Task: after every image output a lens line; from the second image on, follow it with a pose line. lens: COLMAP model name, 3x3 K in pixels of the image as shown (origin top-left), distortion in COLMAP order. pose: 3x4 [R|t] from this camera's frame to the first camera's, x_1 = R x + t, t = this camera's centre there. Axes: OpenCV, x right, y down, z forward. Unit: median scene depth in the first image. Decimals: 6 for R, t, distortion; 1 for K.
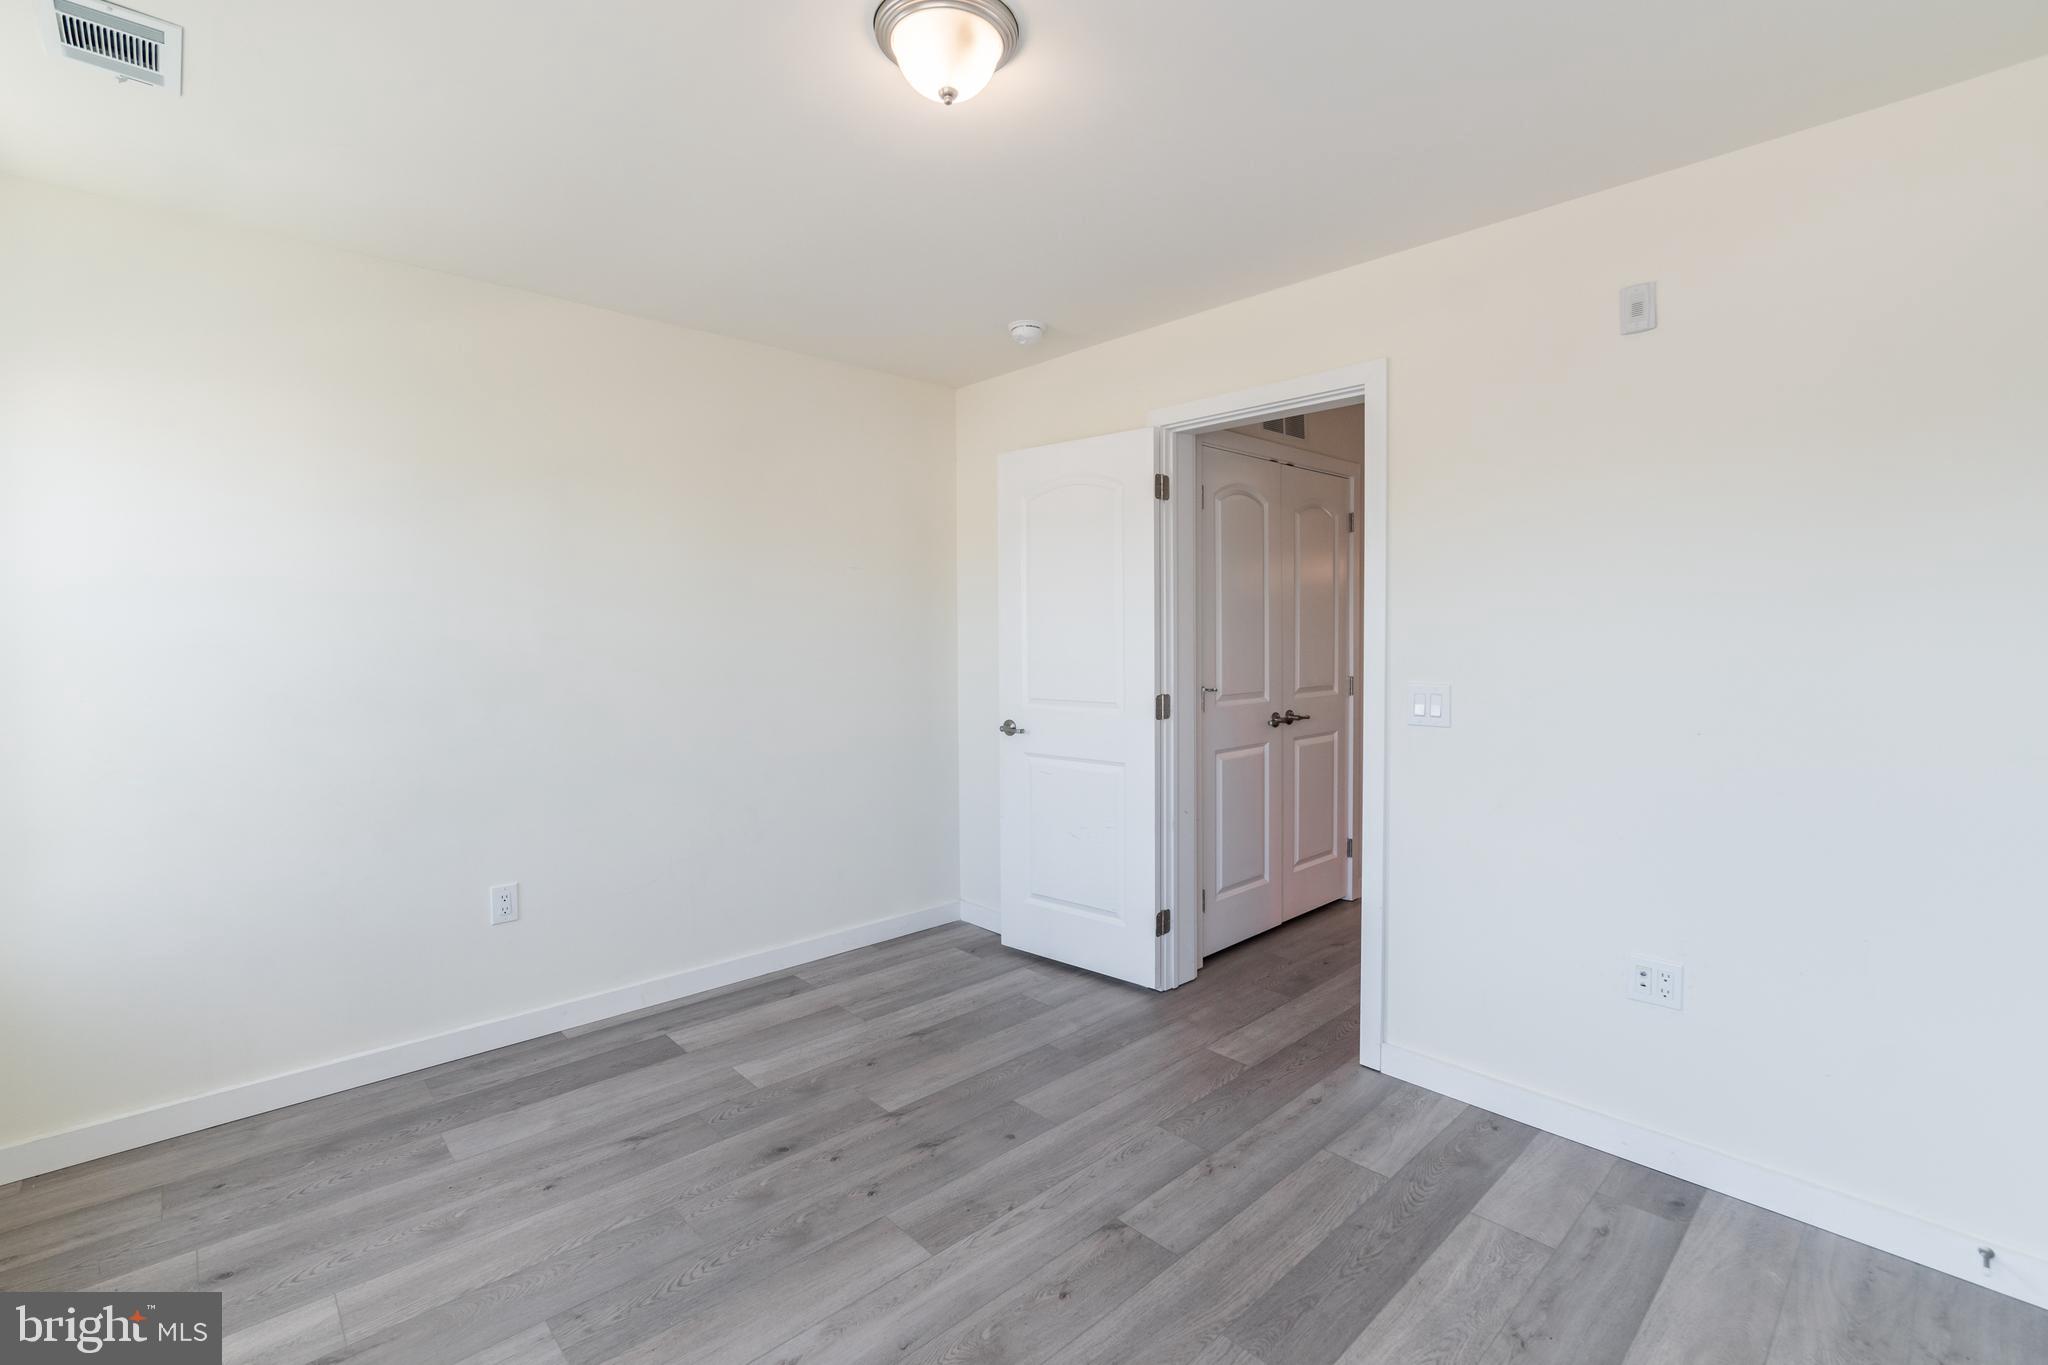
lens RADIAL K [[921.2, 0, 999.0], [0, 921.2, 629.0], [0, 0, 1]] dist [-0.014157, 0.000437]
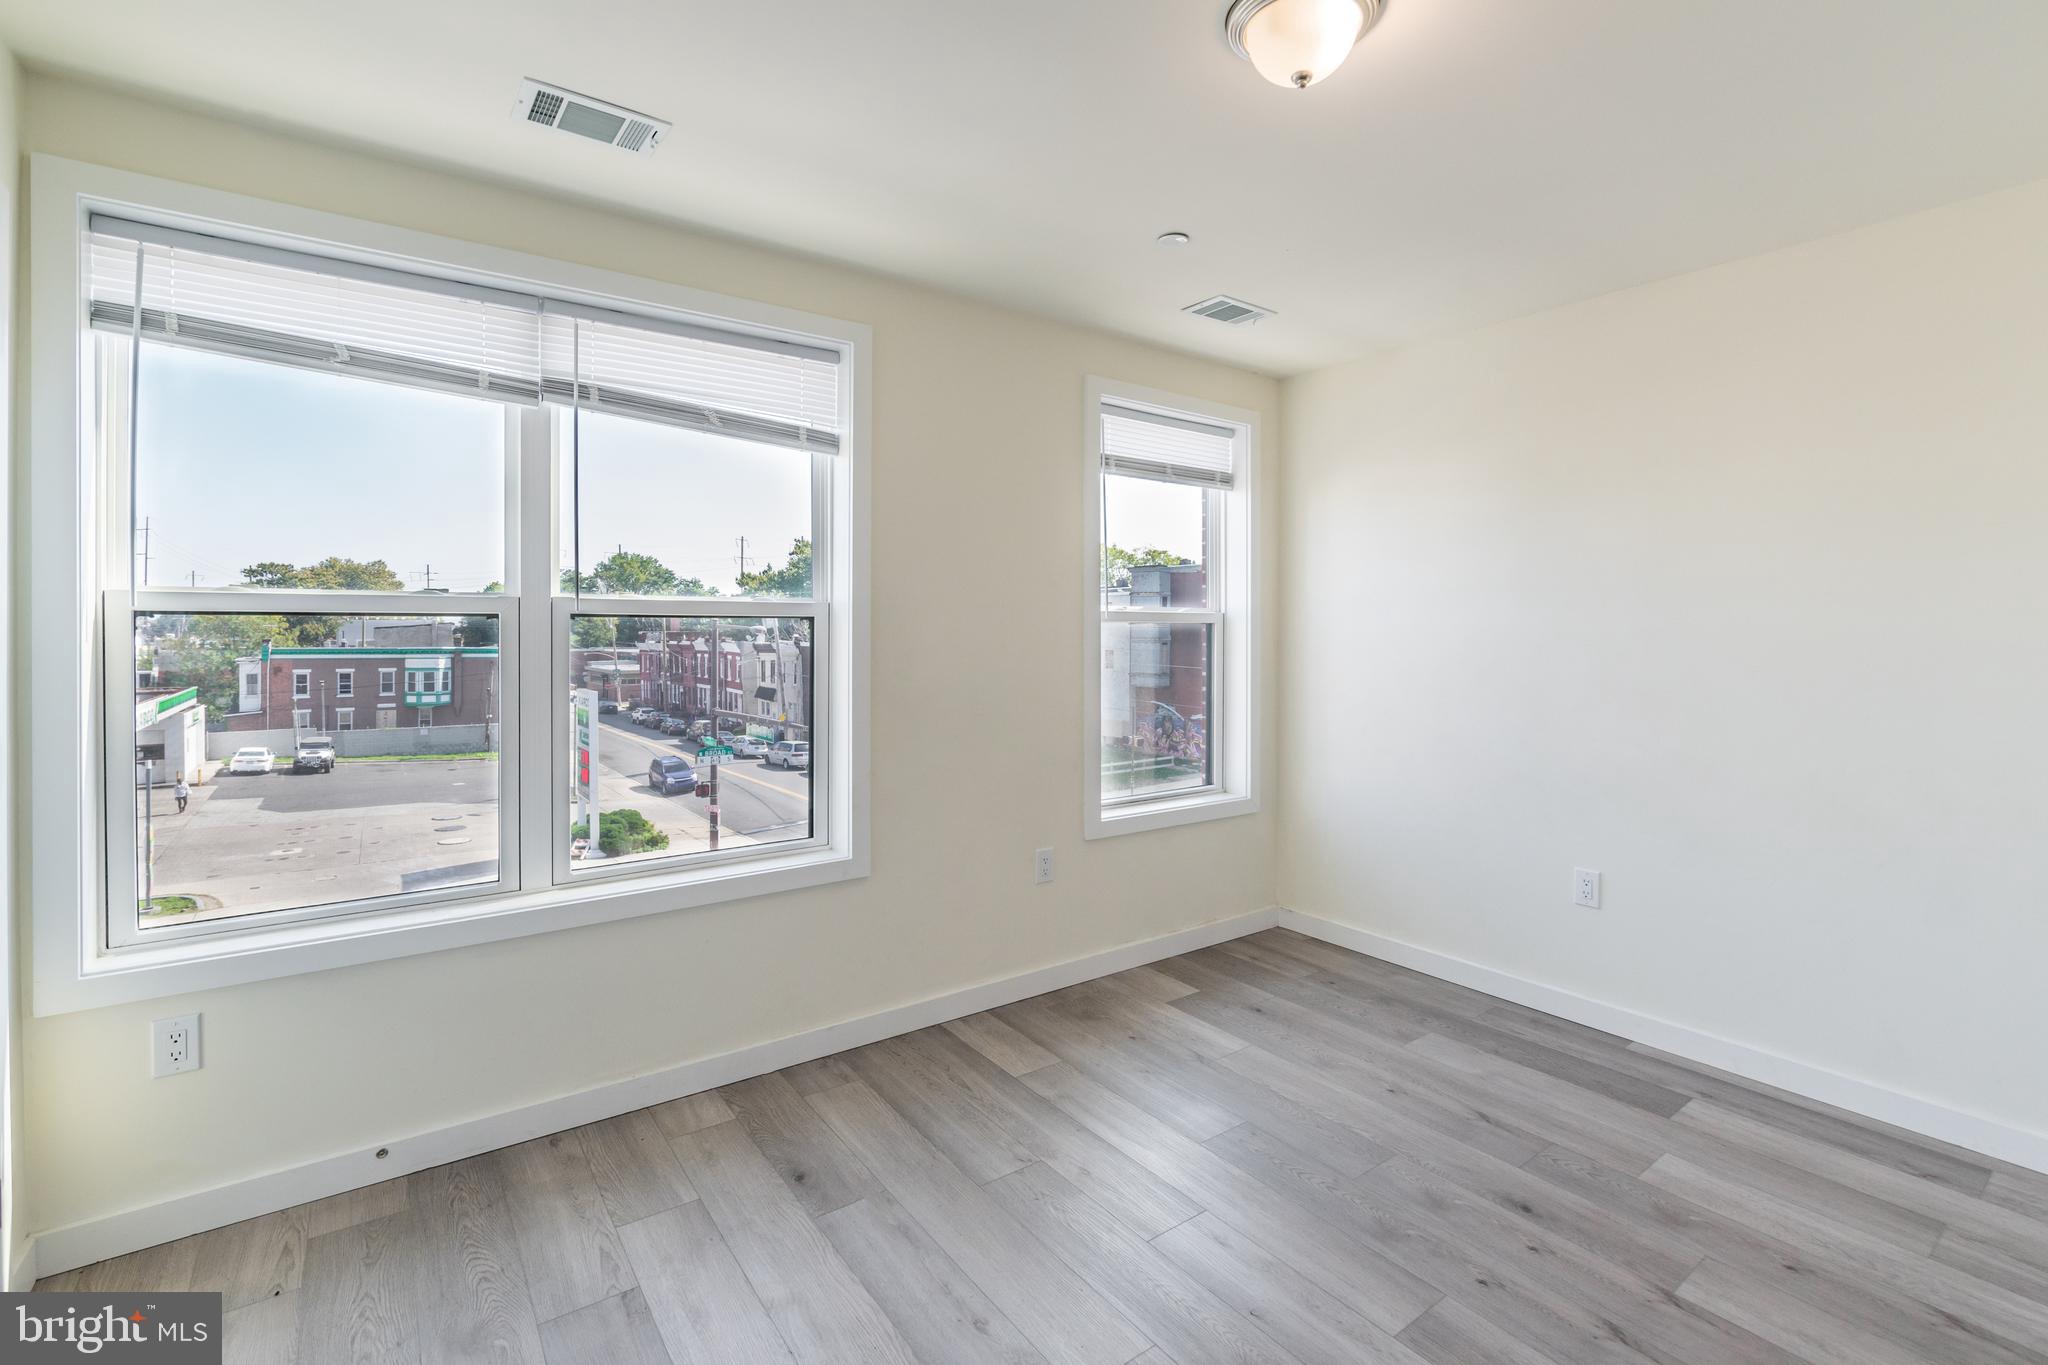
lens RADIAL K [[921.2, 0, 1056.2], [0, 921.2, 625.5], [0, 0, 1]] dist [-0.014157, 0.000437]
pose [[-0.101552, 0.000880, -0.994830, 0.648685], [0.001604, 0.999998, 0.000721, 0.002601], [0.994829, -0.001523, -0.101553, 0.602573]]
